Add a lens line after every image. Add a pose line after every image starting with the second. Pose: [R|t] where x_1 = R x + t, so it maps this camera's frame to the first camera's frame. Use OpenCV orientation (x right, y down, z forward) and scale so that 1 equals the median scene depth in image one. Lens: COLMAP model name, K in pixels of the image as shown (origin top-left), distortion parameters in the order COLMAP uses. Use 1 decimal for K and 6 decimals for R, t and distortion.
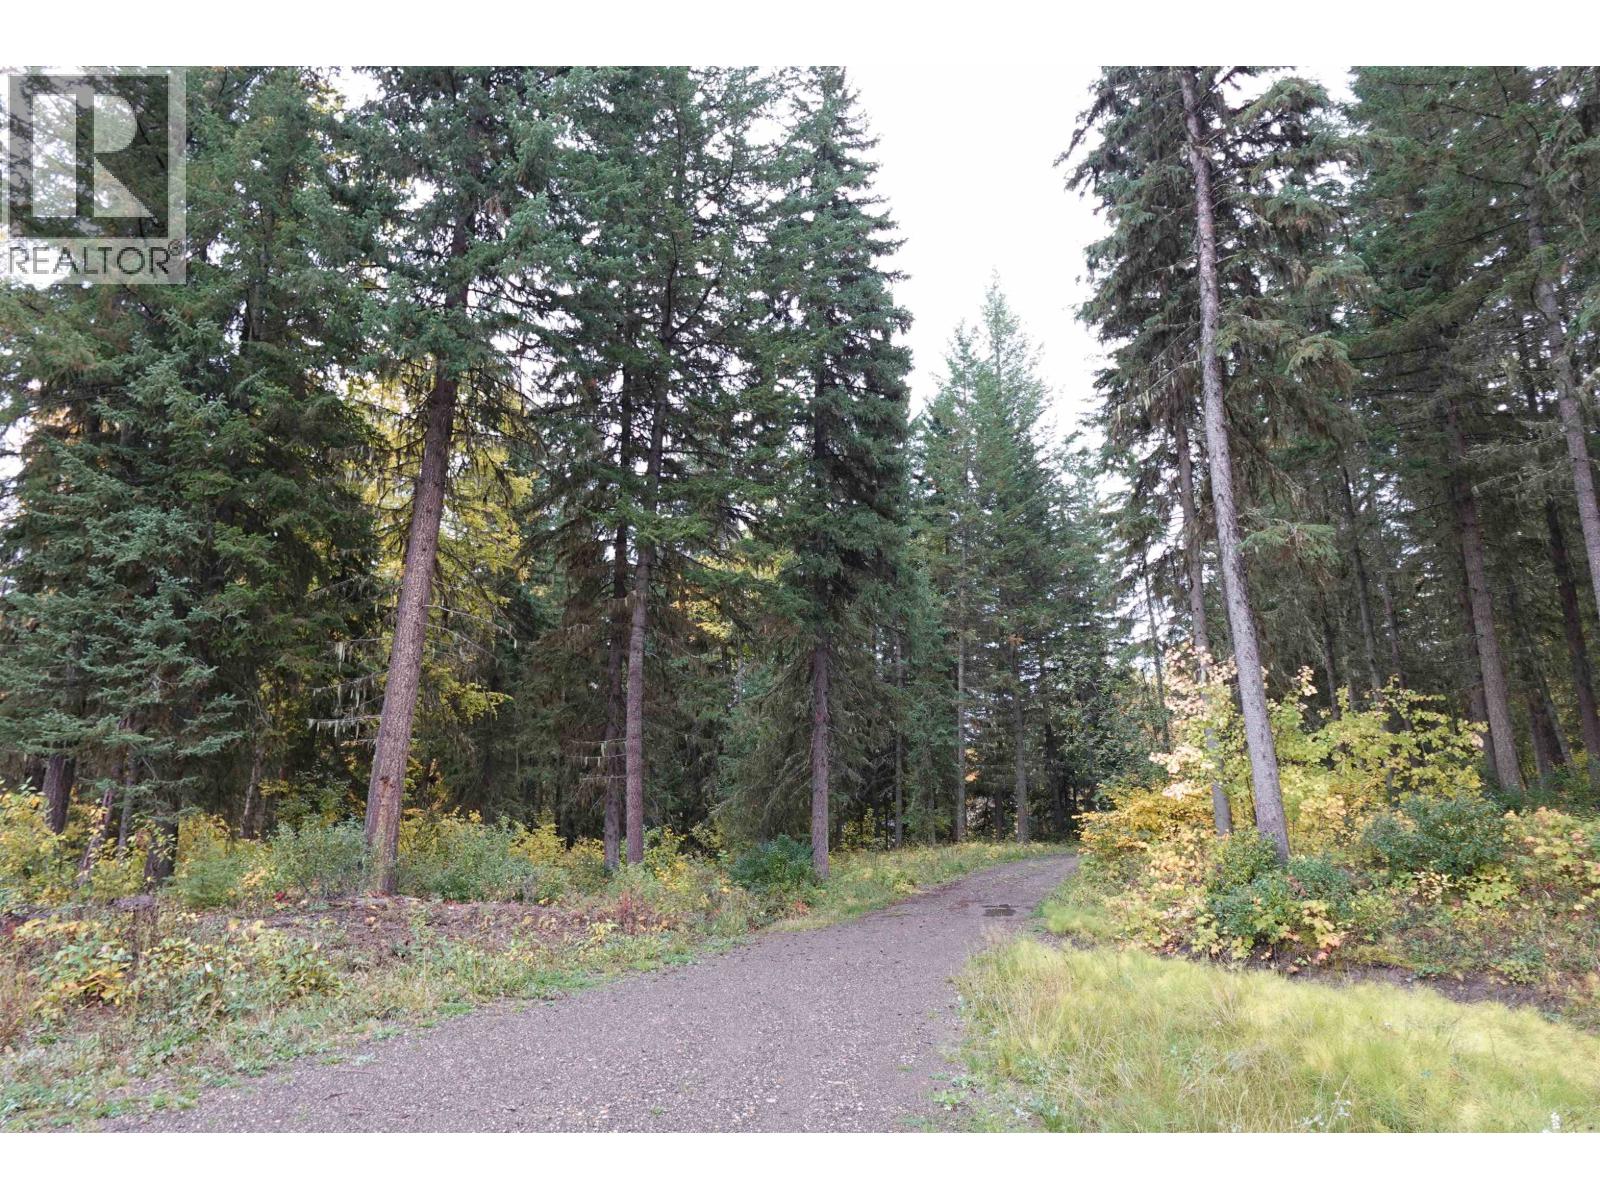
lens RADIAL K [[903.9, 0, 791.3], [0, 903.9, 597.2], [0, 0, 1]] dist [-0.000168, 0.001447]
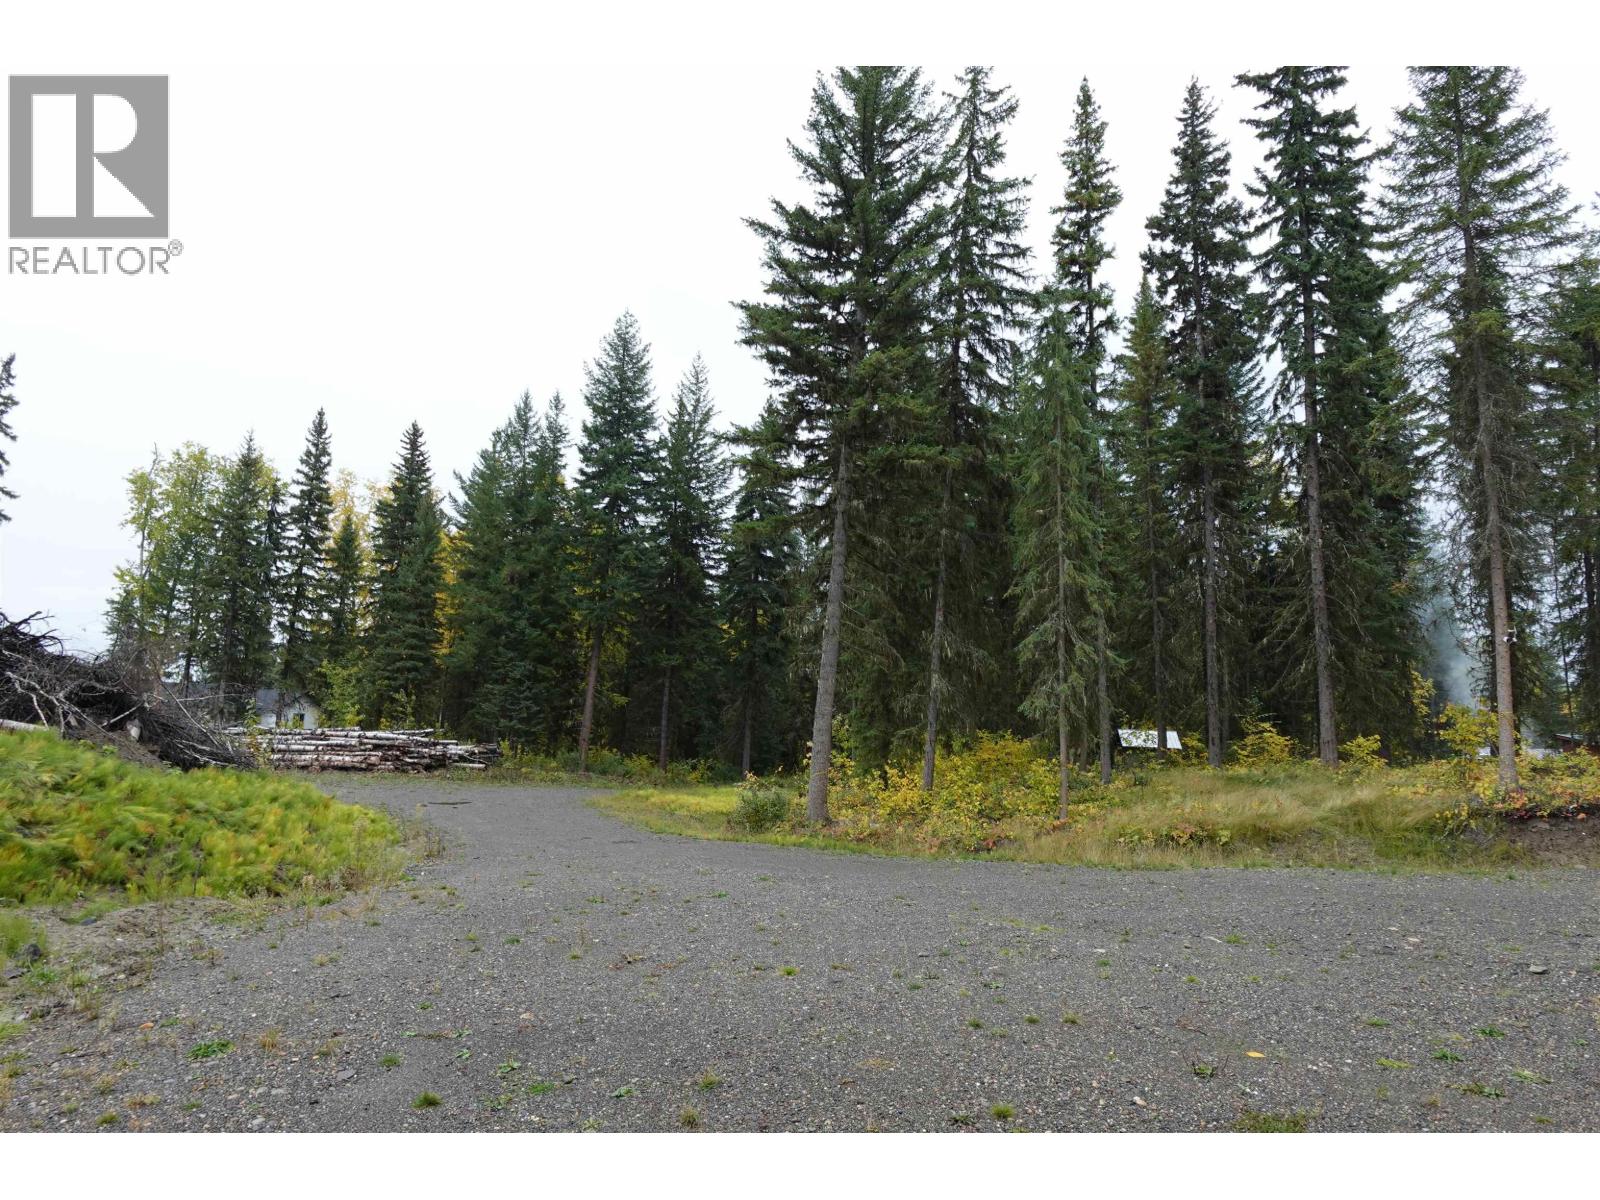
lens RADIAL K [[903.9, 0, 801.3], [0, 903.9, 597.2], [0, 0, 1]] dist [-0.000168, 0.001447]
pose [[0.985209, 0.019868, -0.170202, 0.862631], [-0.008900, 0.997848, 0.064964, -0.521585], [0.171126, -0.062488, 0.983265, -2.024173]]
